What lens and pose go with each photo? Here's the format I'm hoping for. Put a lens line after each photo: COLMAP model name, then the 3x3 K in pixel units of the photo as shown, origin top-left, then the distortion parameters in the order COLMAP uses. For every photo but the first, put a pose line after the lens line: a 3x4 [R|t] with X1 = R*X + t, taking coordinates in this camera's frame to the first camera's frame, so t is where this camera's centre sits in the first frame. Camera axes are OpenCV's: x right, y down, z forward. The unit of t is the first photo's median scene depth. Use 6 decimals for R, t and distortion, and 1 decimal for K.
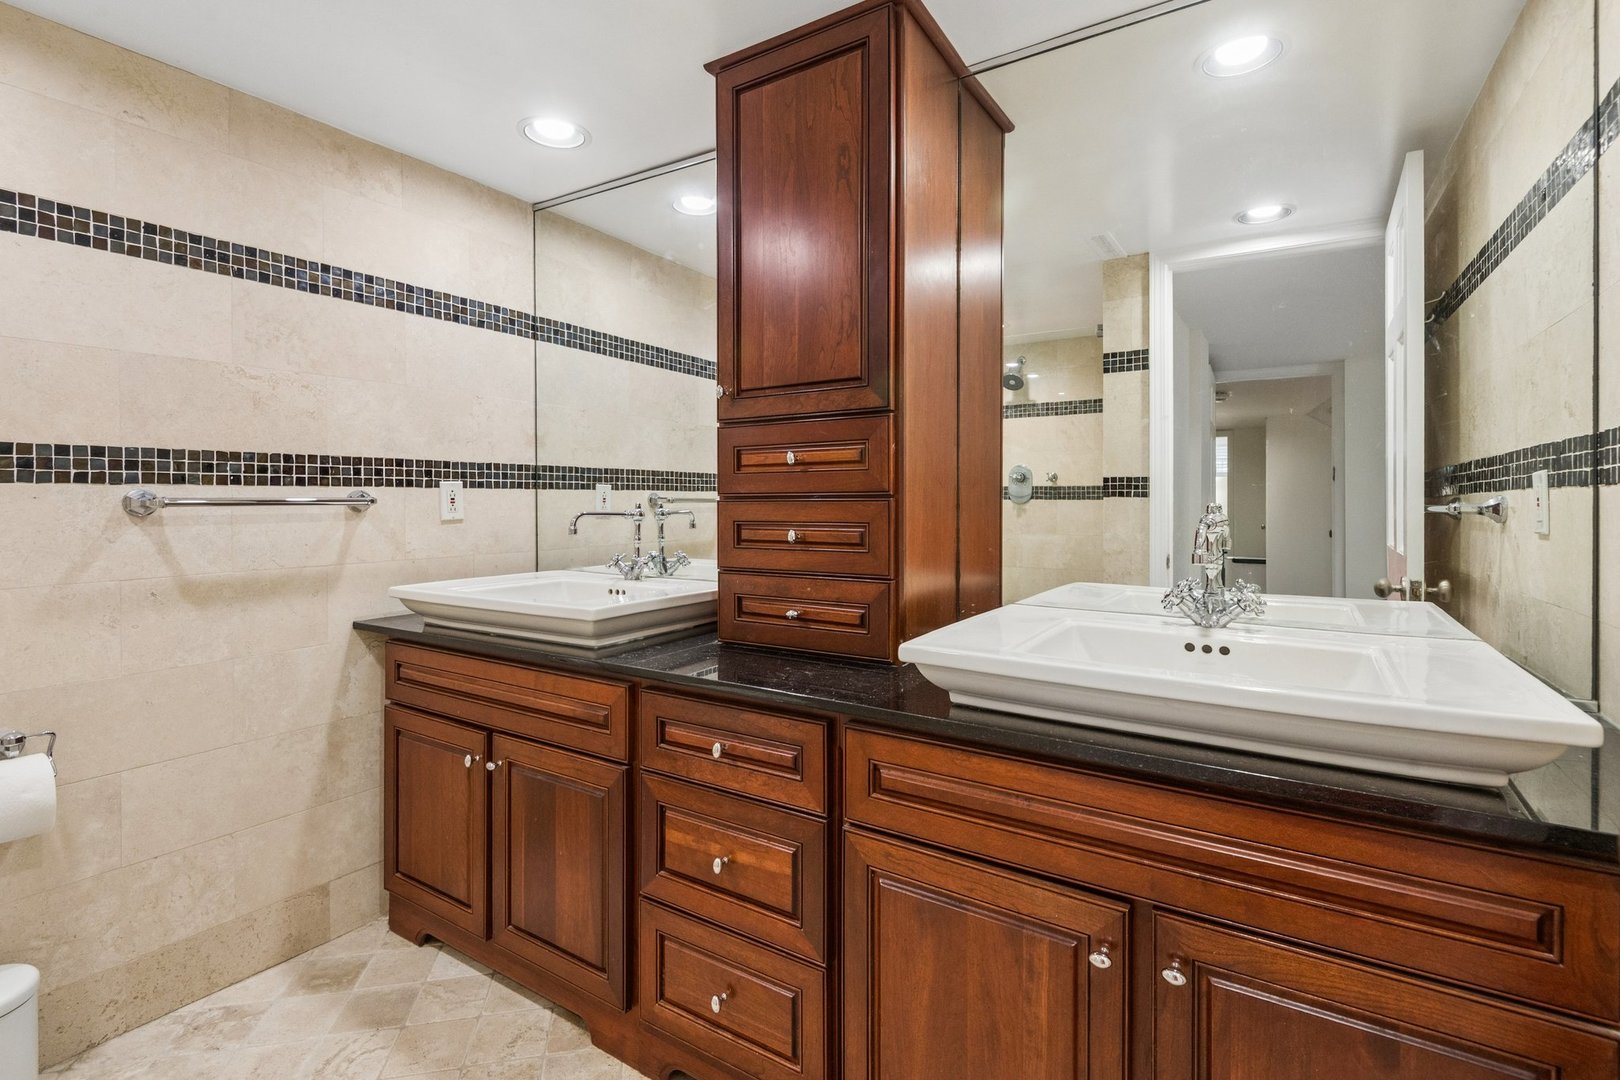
lens RADIAL K [[737.3, 0, 807.0], [0, 737.3, 492.0], [0, 0, 1]] dist [0.010592, -0.000187]
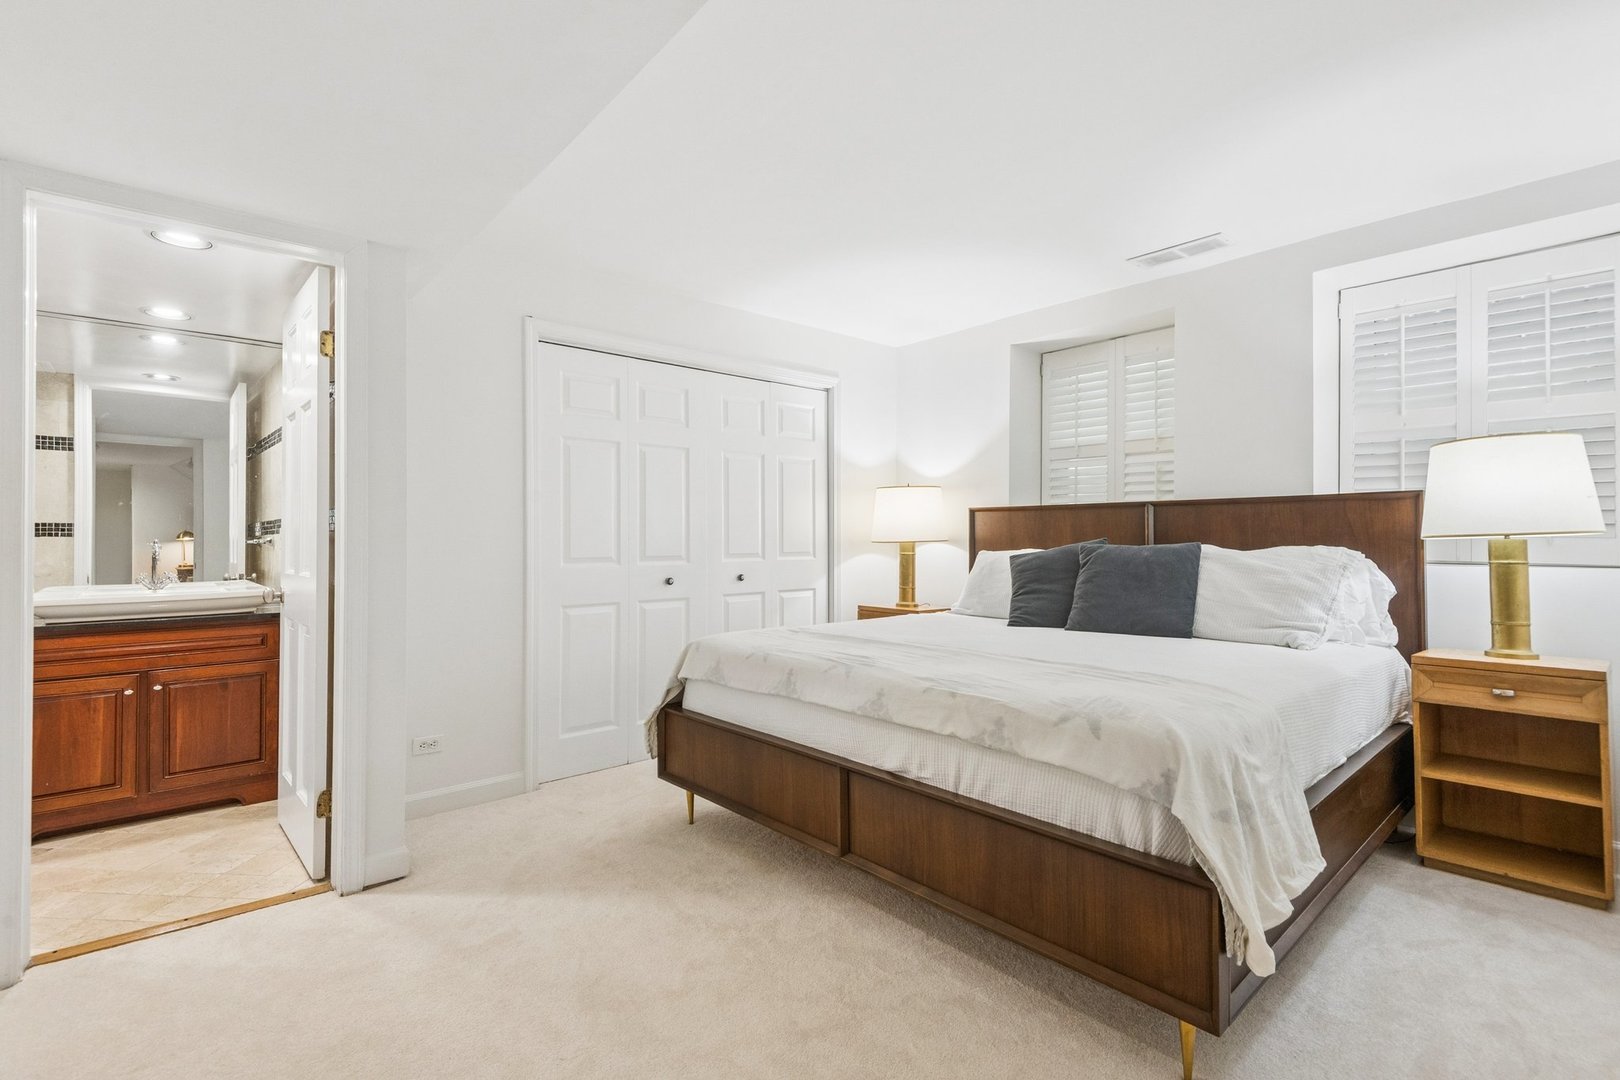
lens RADIAL K [[763.7, 0, 810.0], [0, 763.7, 540.0], [0, 0, 1]] dist [0.002710, -0.000219]
pose [[0.263073, -0.002647, 0.964772, -0.750267], [-0.006068, 0.999972, 0.004398, -0.002685], [-0.964757, -0.007011, 0.263049, -0.991090]]
